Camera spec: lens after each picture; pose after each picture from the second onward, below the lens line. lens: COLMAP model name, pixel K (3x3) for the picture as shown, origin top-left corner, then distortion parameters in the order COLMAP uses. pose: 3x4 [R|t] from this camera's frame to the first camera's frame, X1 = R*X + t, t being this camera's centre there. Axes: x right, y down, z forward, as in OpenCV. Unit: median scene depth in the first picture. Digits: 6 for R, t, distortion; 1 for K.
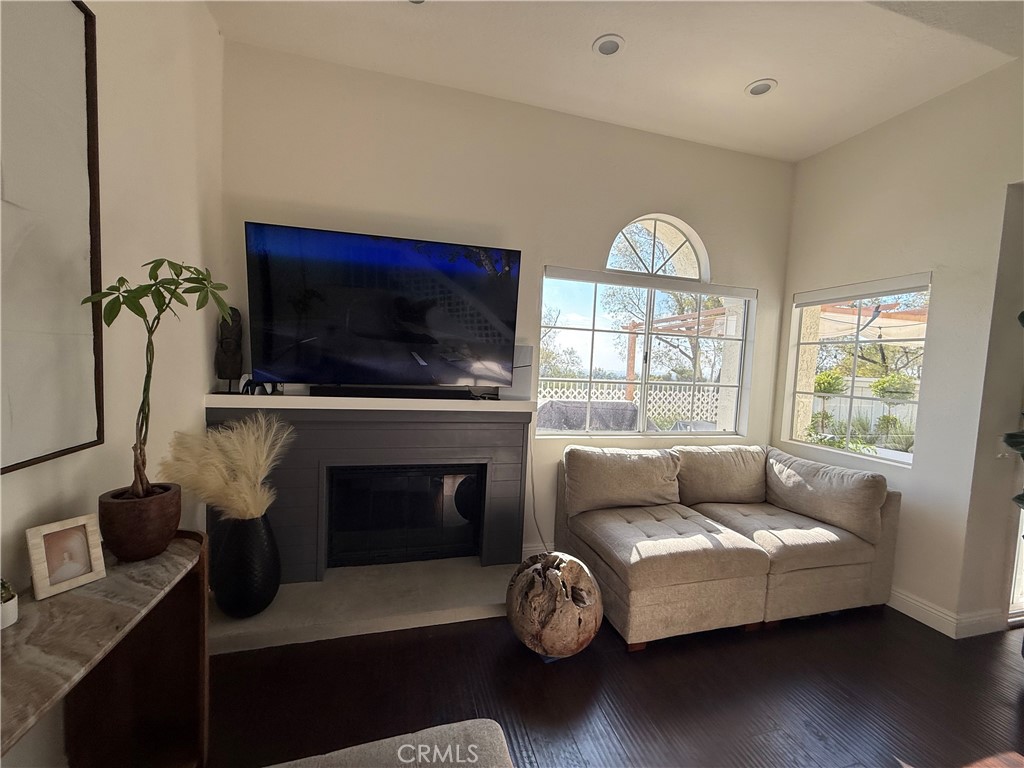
lens RADIAL K [[408.0, 0, 508.9], [0, 408.0, 385.8], [0, 0, 1]] dist [-0.002700, 0.000627]
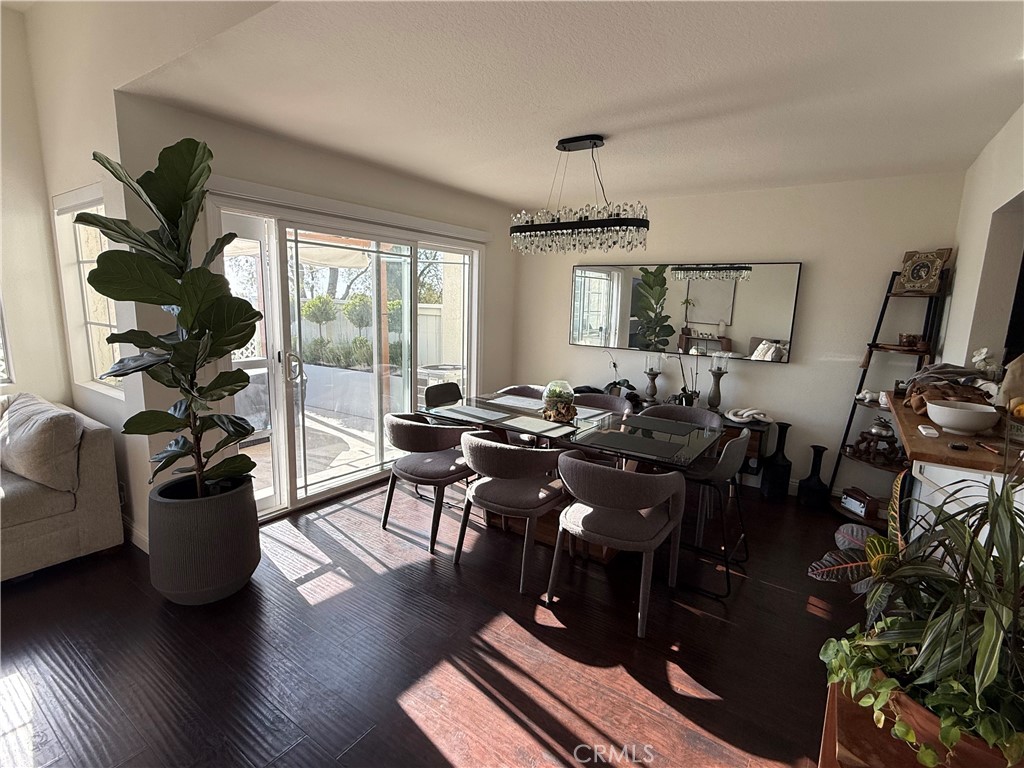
lens RADIAL K [[489.9, 0, 514.5], [0, 489.9, 383.6], [0, 0, 1]] dist [0.001083, 0.000607]
pose [[0.762759, -0.130242, 0.633432, 1.038319], [0.039360, 0.987043, 0.155554, 0.025220], [-0.645484, -0.093718, 0.758002, -0.460601]]
